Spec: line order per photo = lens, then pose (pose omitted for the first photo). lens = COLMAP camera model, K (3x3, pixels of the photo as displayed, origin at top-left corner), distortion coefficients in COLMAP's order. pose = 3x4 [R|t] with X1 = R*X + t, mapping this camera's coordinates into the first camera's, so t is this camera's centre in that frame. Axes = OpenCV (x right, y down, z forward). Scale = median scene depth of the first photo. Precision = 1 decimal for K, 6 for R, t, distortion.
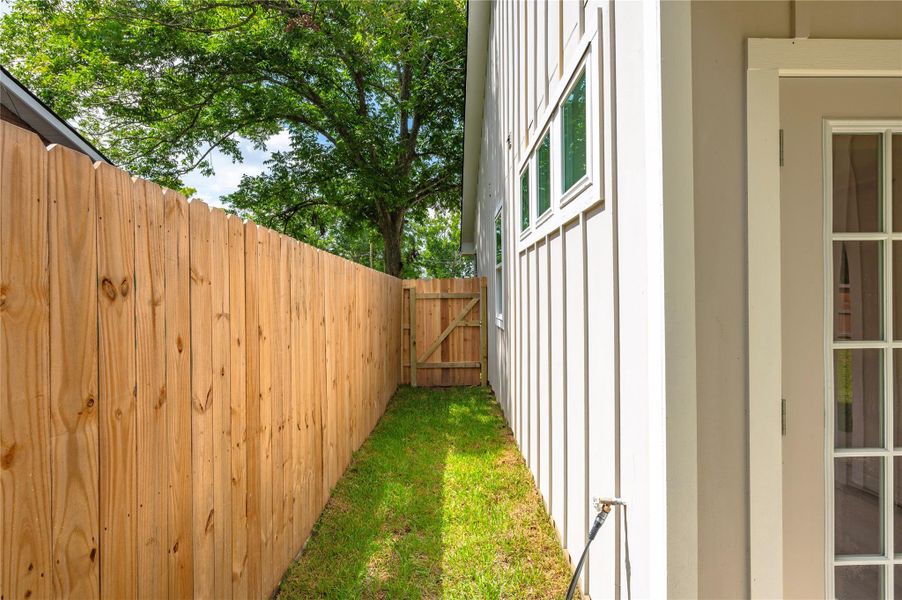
lens RADIAL K [[394.2, 0, 447.5], [0, 394.2, 297.0], [0, 0, 1]] dist [-0.001988, -0.000820]
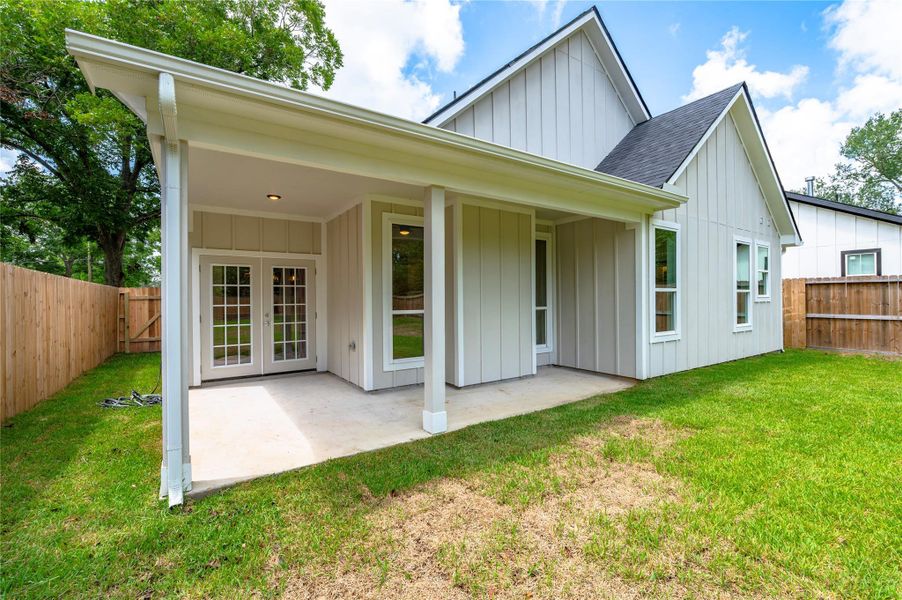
lens RADIAL K [[394.2, 0, 447.5], [0, 394.2, 297.0], [0, 0, 1]] dist [-0.001988, -0.000820]
pose [[0.850603, 0.003109, 0.525799, 0.181393], [0.001816, 0.999959, -0.008852, 0.011518], [-0.525805, 0.008484, 0.850563, -1.063146]]
